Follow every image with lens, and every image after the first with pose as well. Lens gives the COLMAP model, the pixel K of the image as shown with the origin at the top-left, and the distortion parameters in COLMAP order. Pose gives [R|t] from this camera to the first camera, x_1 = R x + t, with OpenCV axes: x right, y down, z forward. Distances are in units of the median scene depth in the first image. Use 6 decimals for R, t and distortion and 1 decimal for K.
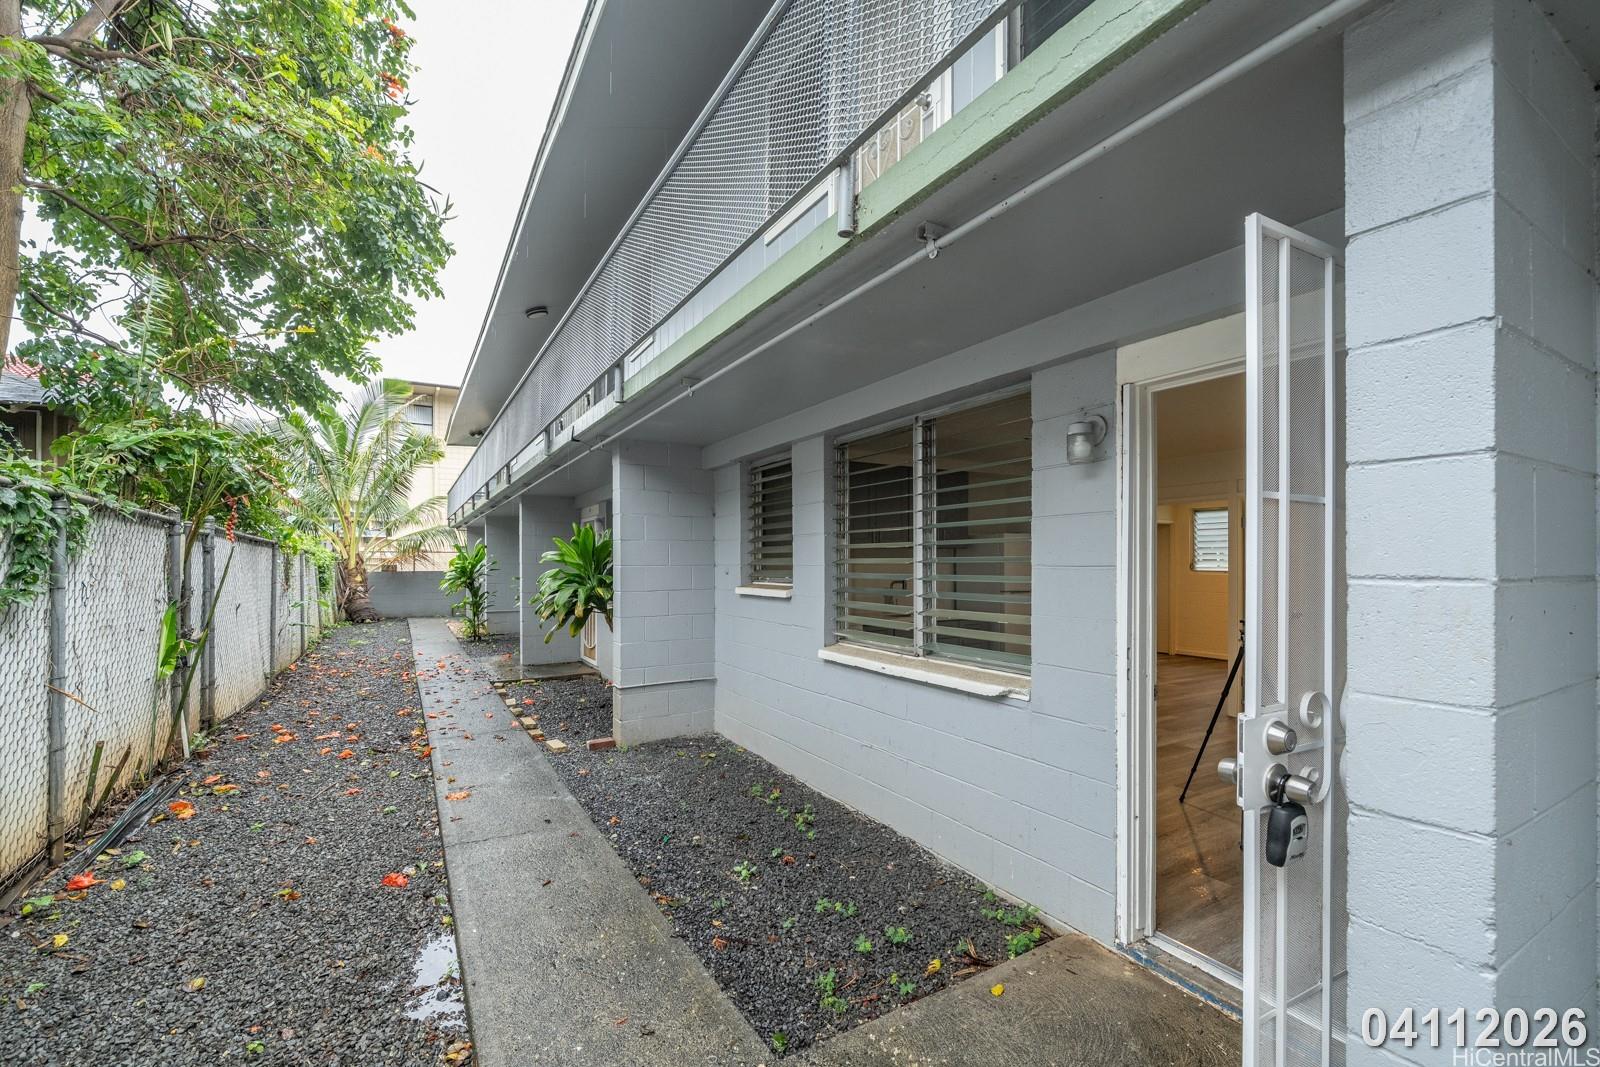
lens RADIAL K [[692.0, 0, 800.0], [0, 692.0, 533.5], [0, 0, 1]] dist [0.001374, 0.000211]
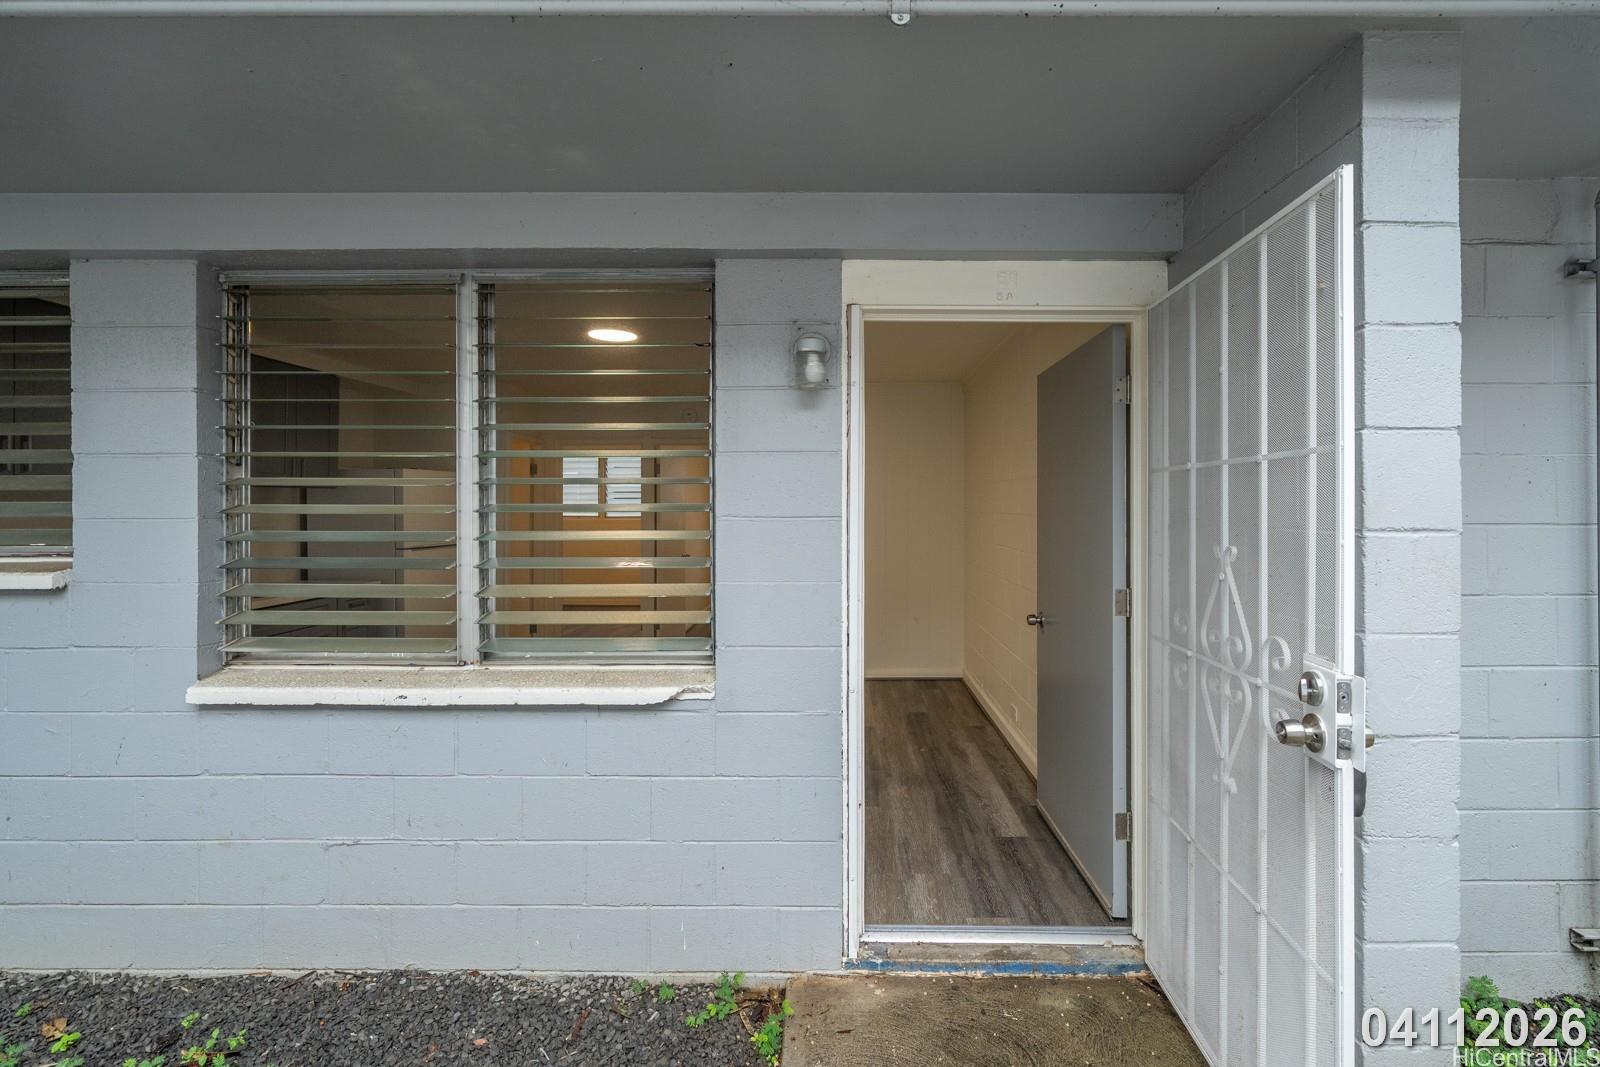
lens RADIAL K [[719.2, 0, 802.9], [0, 719.2, 495.8], [0, 0, 1]] dist [0.000577, 0.000199]
pose [[0.502929, 0.016126, 0.864177, -0.243580], [-0.038081, 0.999268, 0.003516, 0.014604], [-0.863488, -0.034677, 0.503175, 0.448469]]
